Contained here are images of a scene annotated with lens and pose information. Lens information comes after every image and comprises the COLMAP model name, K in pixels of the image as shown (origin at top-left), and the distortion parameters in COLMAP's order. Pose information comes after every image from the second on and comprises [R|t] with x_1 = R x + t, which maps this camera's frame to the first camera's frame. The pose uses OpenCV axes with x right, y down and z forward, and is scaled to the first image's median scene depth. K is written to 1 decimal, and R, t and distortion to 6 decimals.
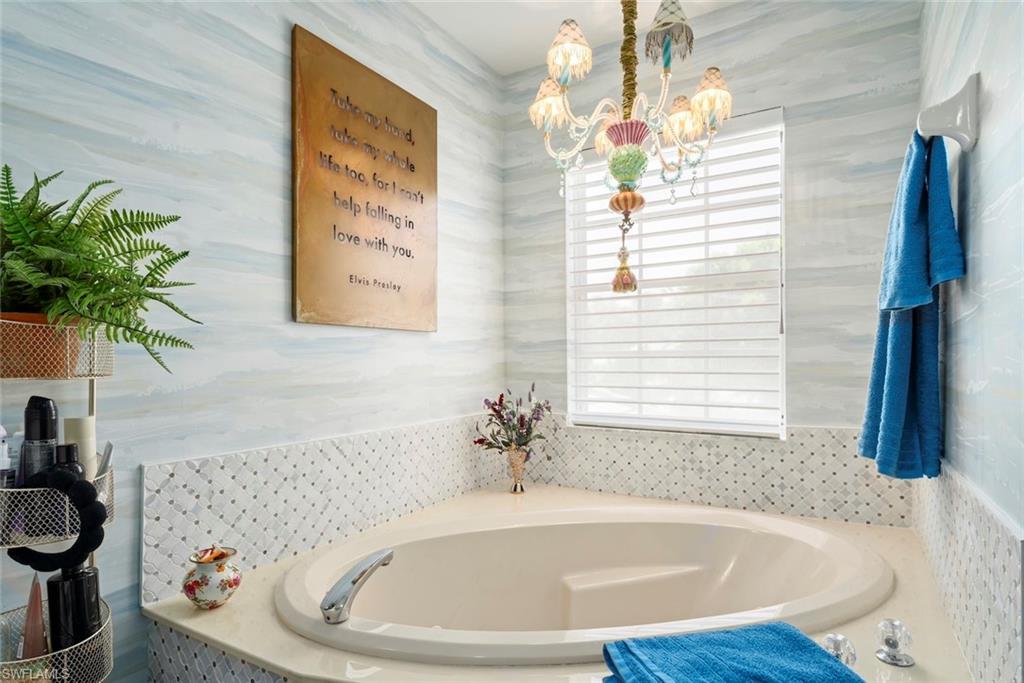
lens RADIAL K [[564.1, 0, 508.5], [0, 564.1, 366.0], [0, 0, 1]] dist [0.002834, -0.000284]
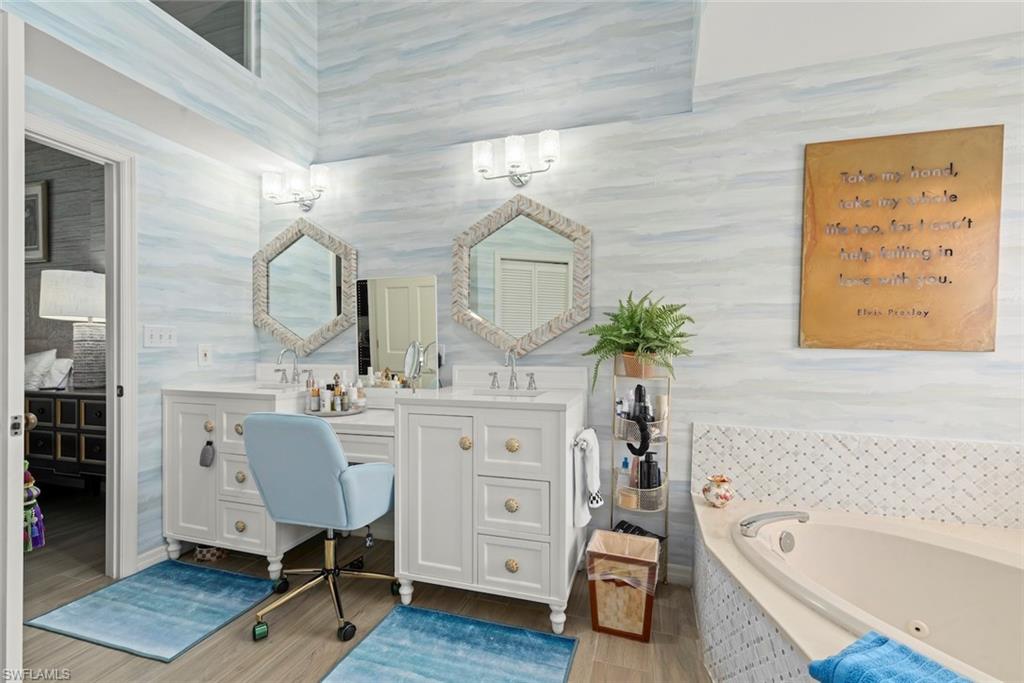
lens RADIAL K [[458.4, 0, 516.6], [0, 458.4, 350.4], [0, 0, 1]] dist [0.003511, 0.000299]
pose [[0.216630, 0.013885, -0.976155, 0.550911], [-0.028598, 0.999560, 0.007871, -0.052800], [0.975835, 0.026211, 0.216932, 0.018761]]
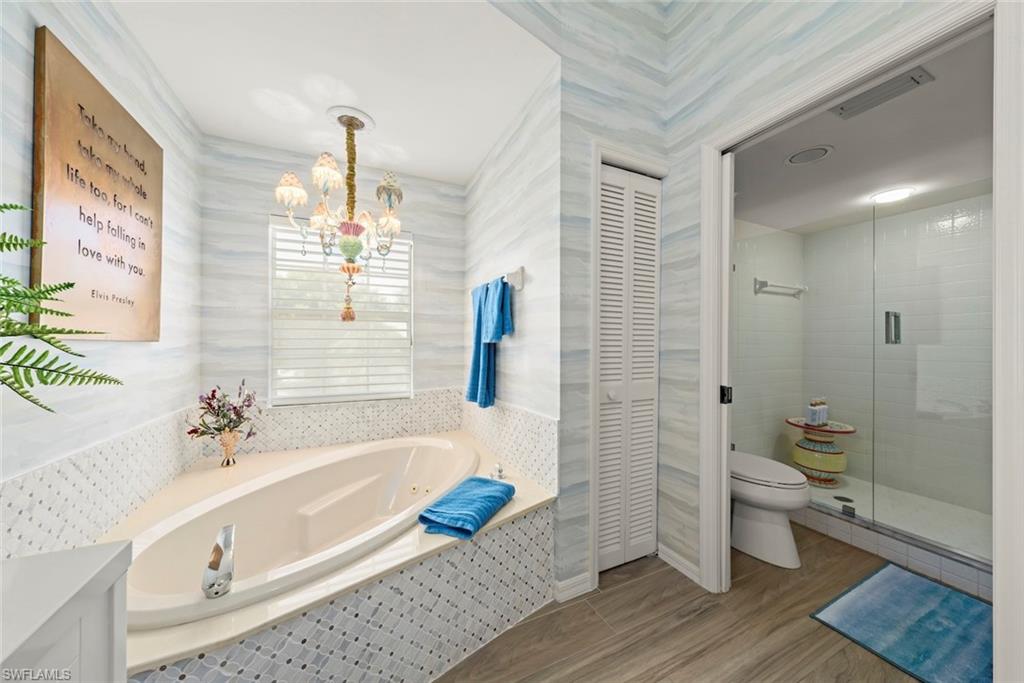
lens RADIAL K [[342.9, 0, 515.7], [0, 342.9, 340.9], [0, 0, 1]] dist [-0.001389, -0.000110]
pose [[0.550553, 0.012781, 0.834702, -0.359951], [0.008914, 0.999736, -0.021187, -0.047743], [-0.834752, 0.019105, 0.550294, 0.025920]]
